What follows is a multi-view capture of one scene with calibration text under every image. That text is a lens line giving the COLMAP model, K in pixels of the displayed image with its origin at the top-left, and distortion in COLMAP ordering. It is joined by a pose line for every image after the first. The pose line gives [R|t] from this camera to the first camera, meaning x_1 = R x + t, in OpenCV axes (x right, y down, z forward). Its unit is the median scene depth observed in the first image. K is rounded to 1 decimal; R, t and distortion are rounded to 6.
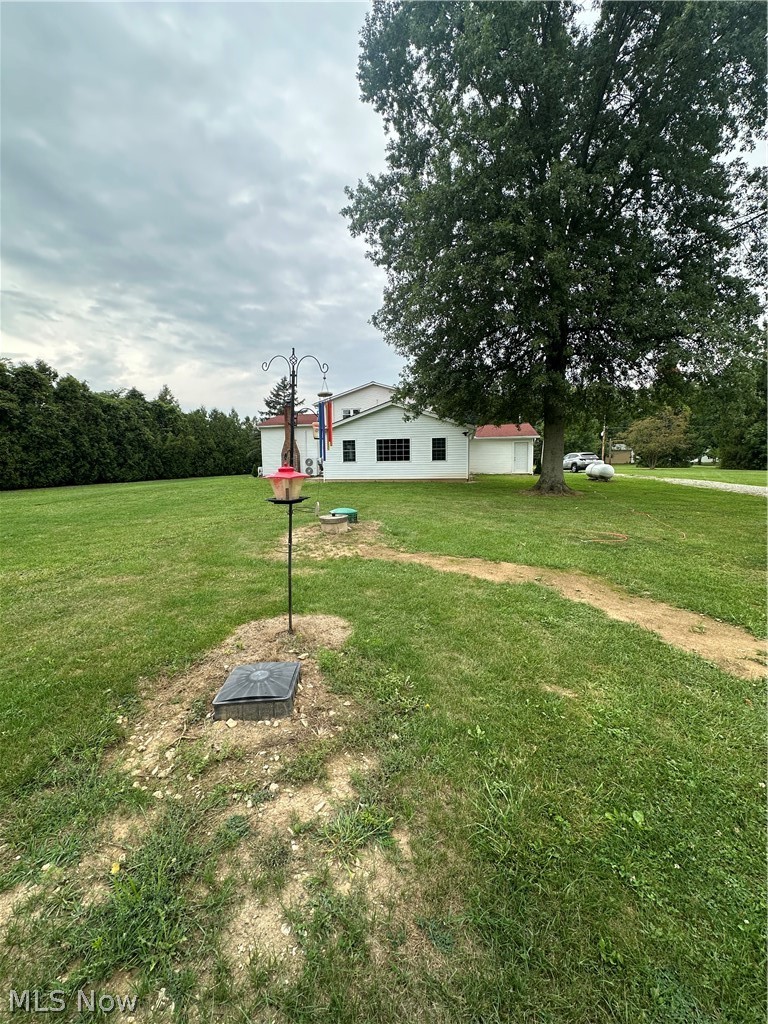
lens RADIAL K [[406.7, 0, 383.4], [0, 406.7, 512.2], [0, 0, 1]] dist [0.000545, 0.000948]
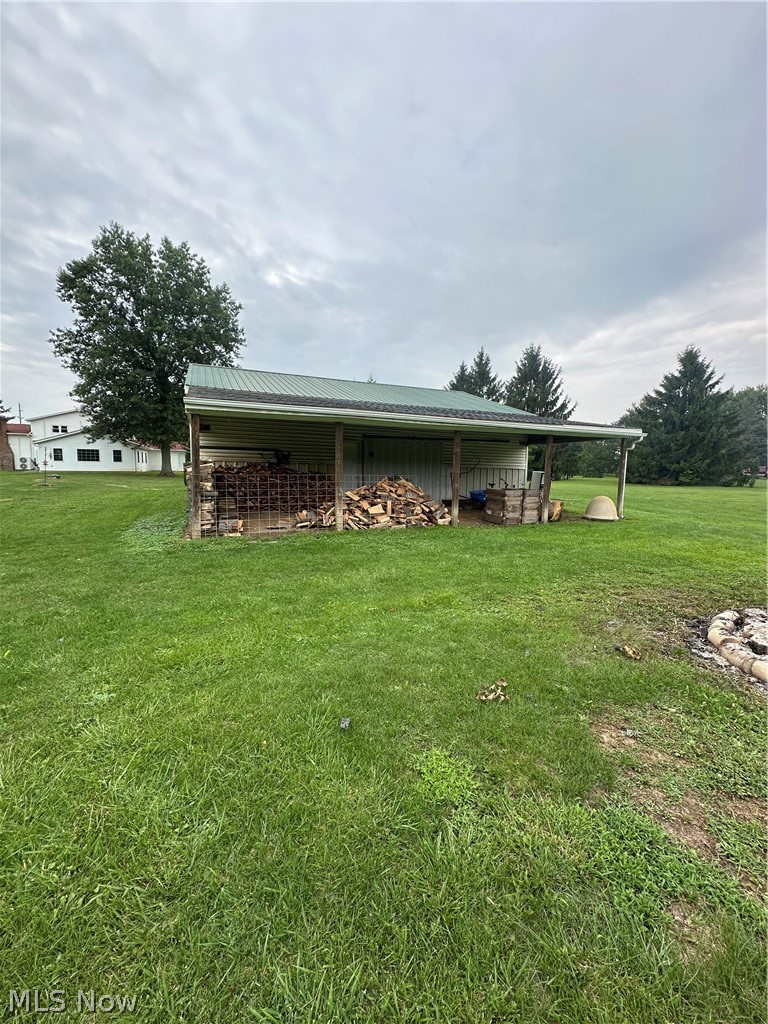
lens RADIAL K [[406.7, 0, 387.1], [0, 406.7, 509.9], [0, 0, 1]] dist [0.000545, 0.000948]
pose [[0.835053, -0.028489, 0.549431, 0.136165], [0.040056, 0.999156, -0.009071, 0.168593], [-0.548709, 0.029583, 0.835490, -1.298761]]
